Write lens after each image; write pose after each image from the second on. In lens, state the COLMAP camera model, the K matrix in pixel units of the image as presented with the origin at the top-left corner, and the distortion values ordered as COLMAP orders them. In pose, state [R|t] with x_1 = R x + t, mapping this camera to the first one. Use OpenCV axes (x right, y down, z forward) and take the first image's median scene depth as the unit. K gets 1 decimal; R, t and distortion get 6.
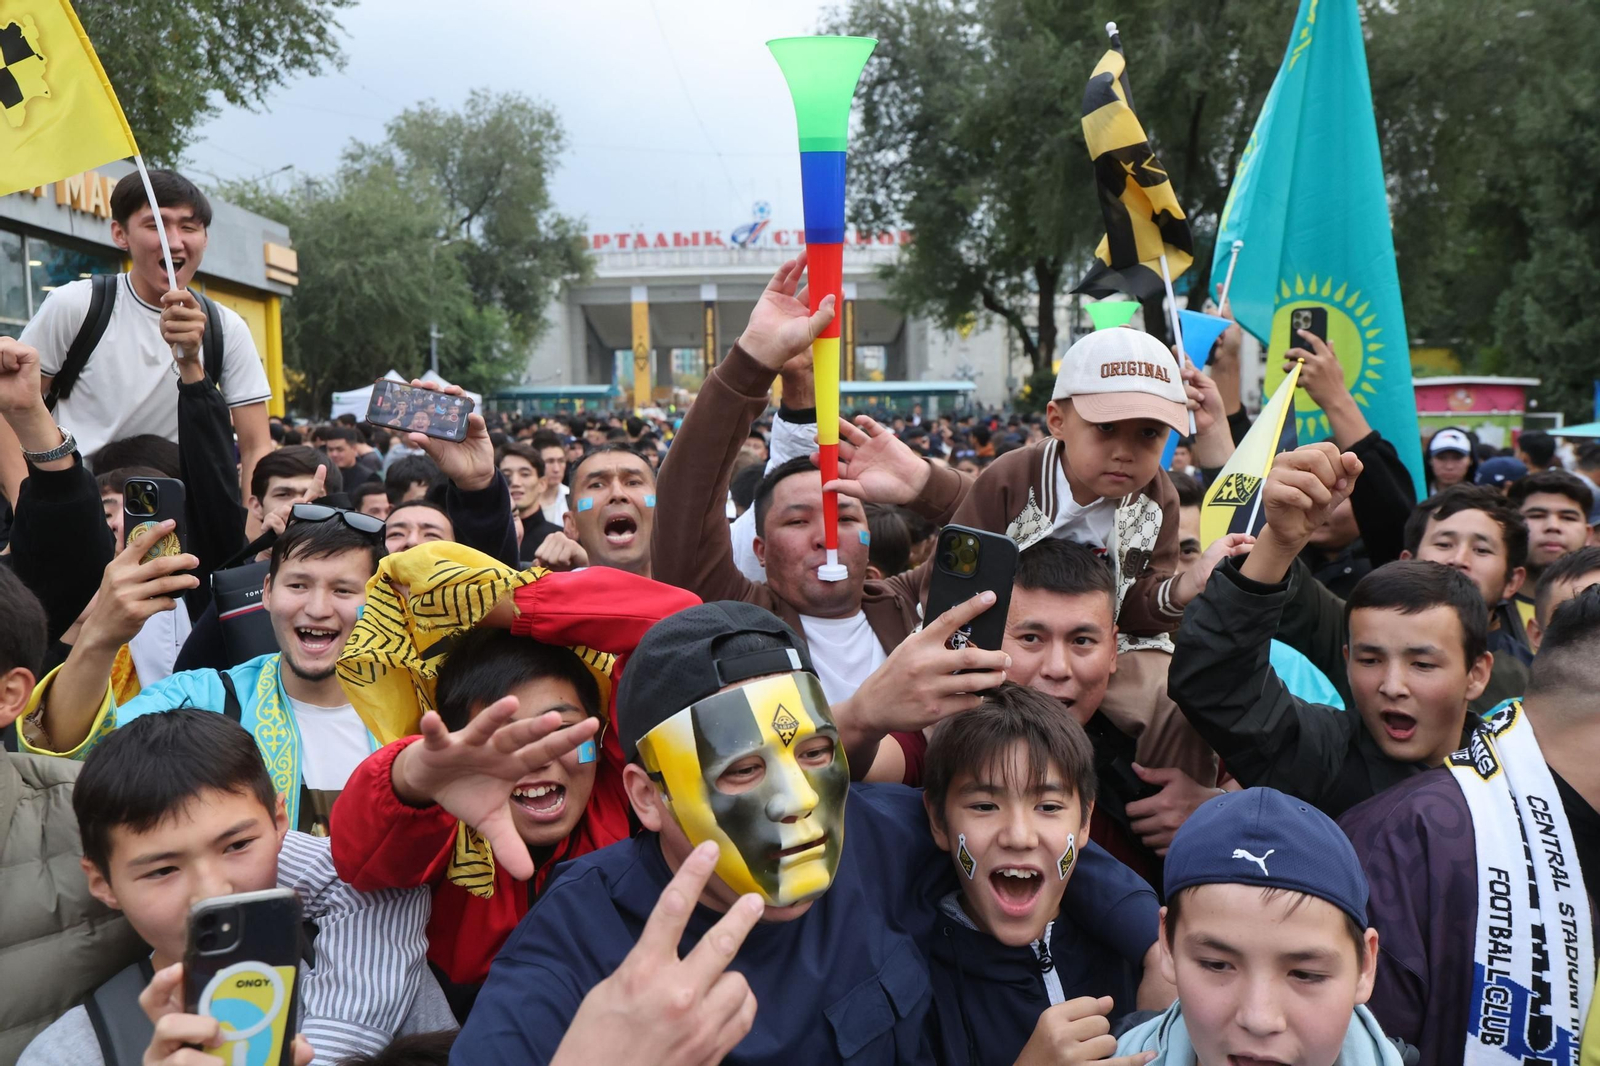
lens RADIAL K [[1196.7, 0, 800.0], [0, 1196.7, 533.0], [0, 0, 1]] dist [-0.003266, 0.003277]
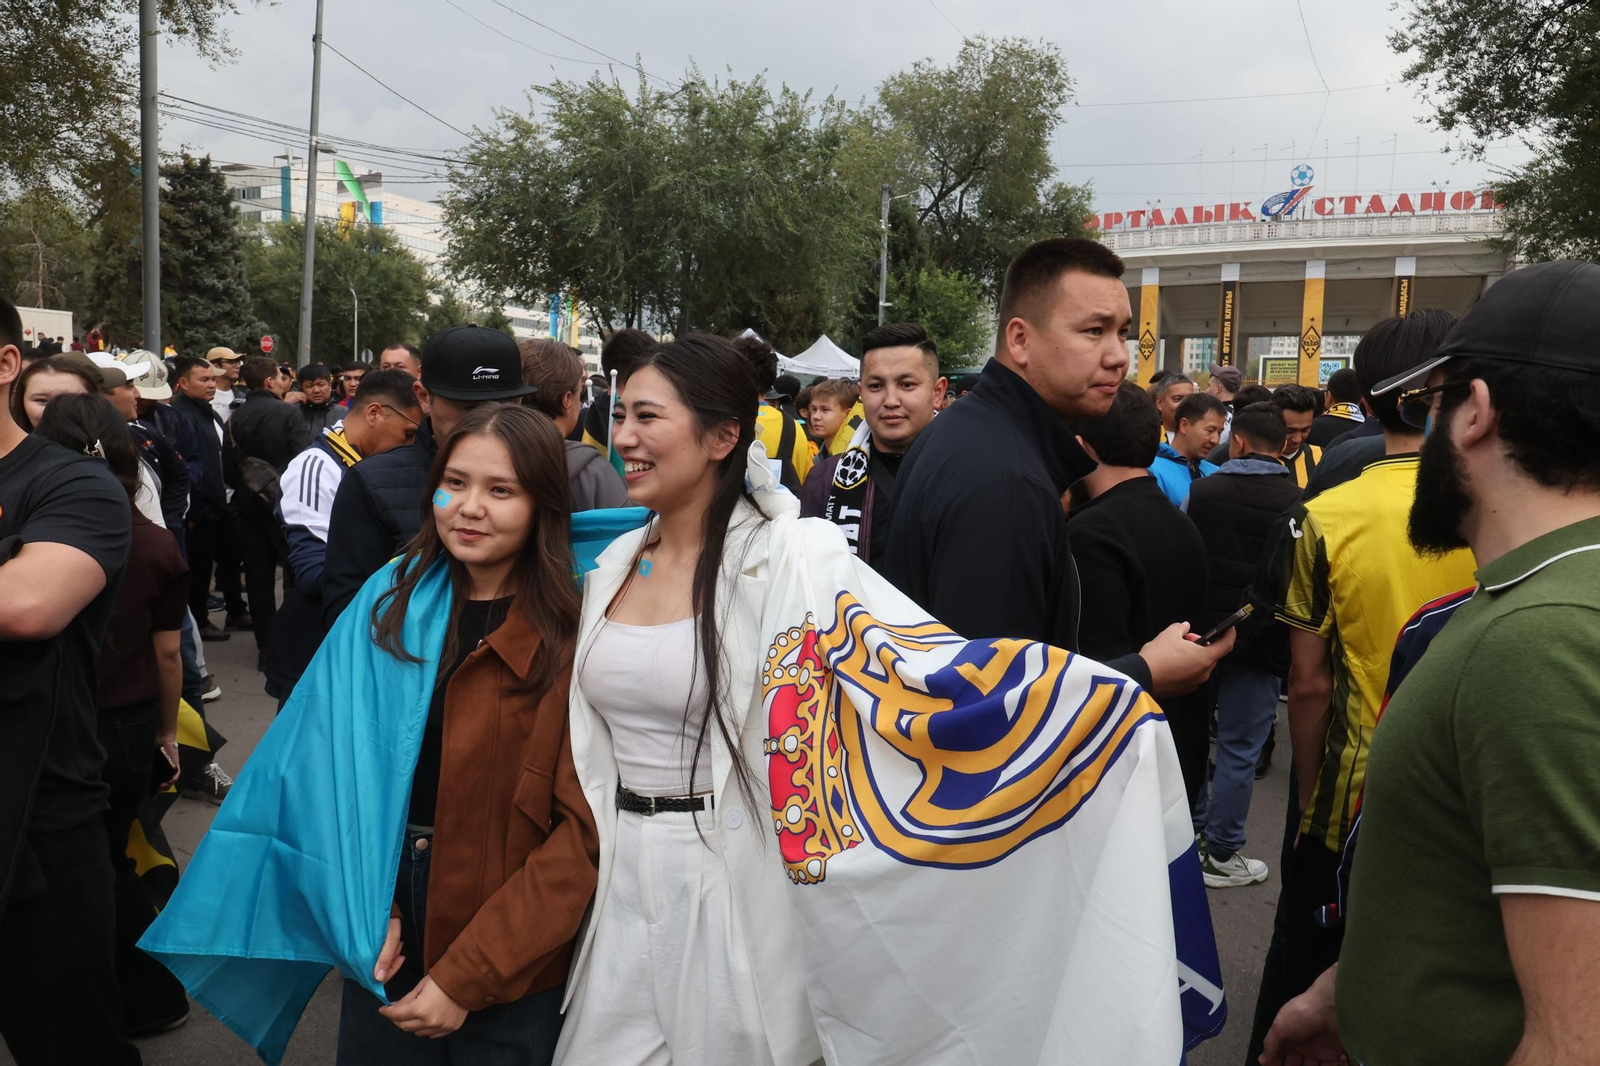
lens RADIAL K [[1092.7, 0, 819.0], [0, 1092.7, 534.4], [0, 0, 1]] dist [0.001975, -0.004329]
pose [[0.908838, 0.075140, -0.410326, -0.014661], [-0.068011, 0.997172, 0.031967, -0.027587], [0.411568, -0.001146, 0.911379, 0.334925]]
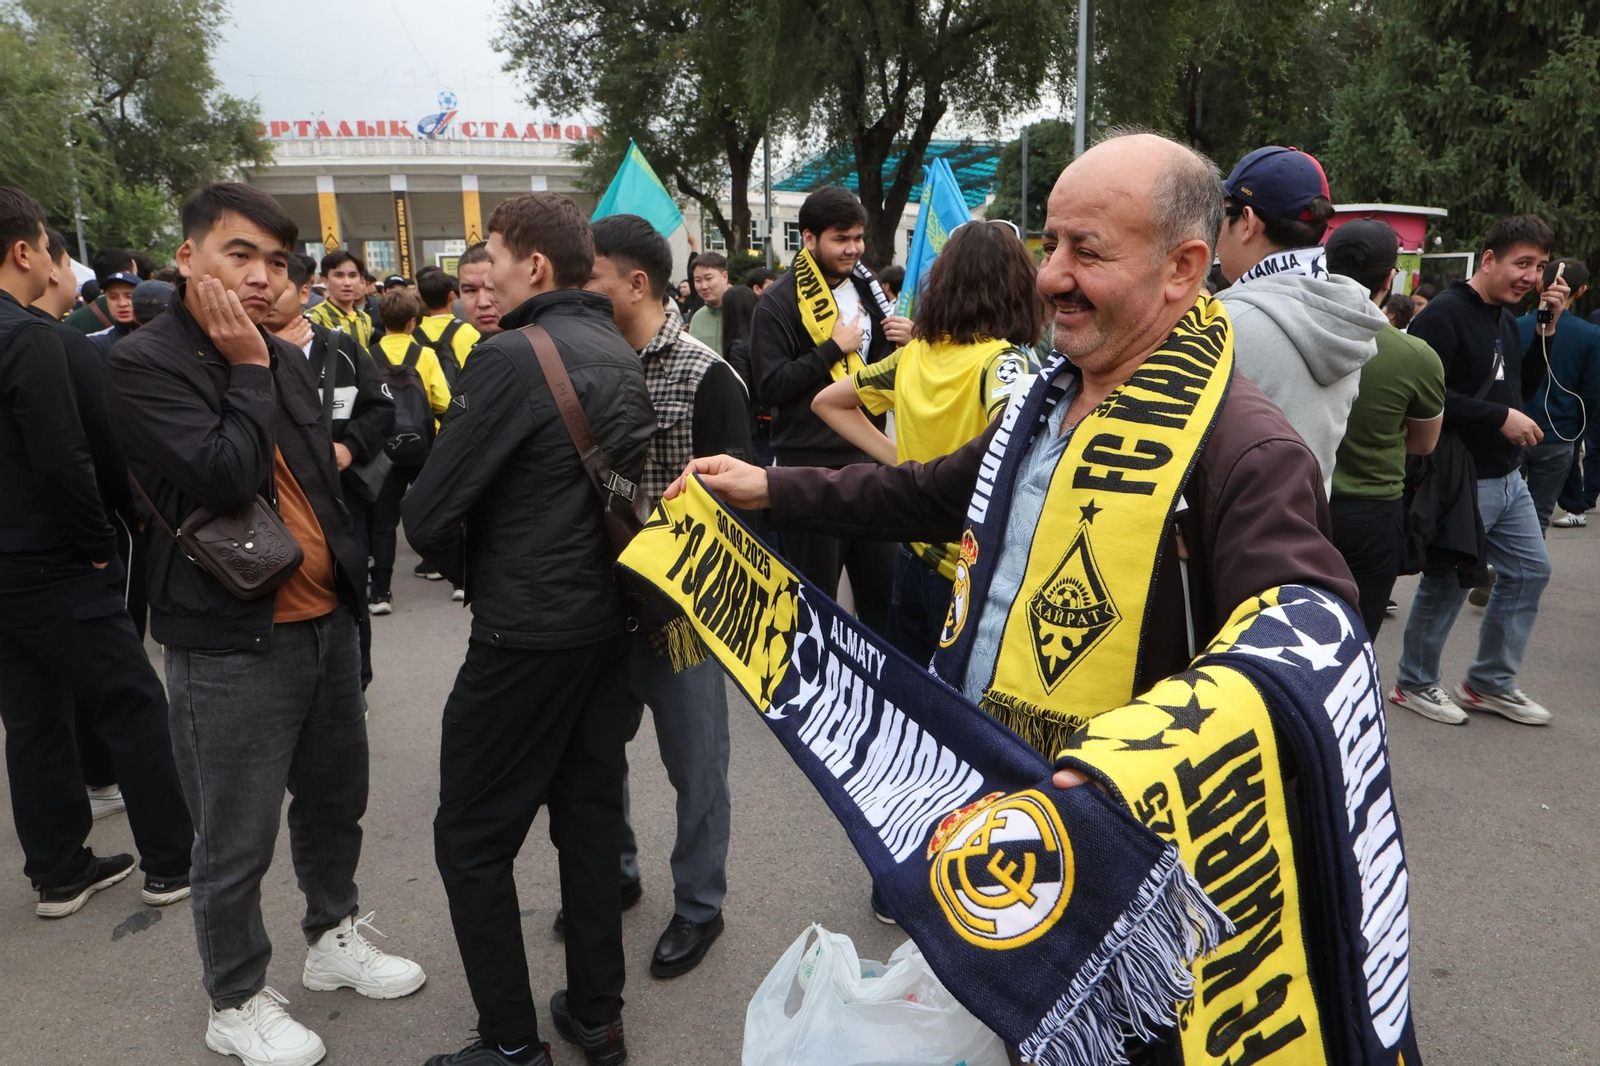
lens RADIAL K [[1046.3, 0, 800.5], [0, 1046.3, 522.8], [0, 0, 1]] dist [-0.035044, 0.003438]
pose [[0.962032, -0.063469, 0.265456, -0.000533], [0.034973, 0.993235, 0.110731, -0.002533], [-0.270688, -0.097243, 0.957743, 0.107801]]
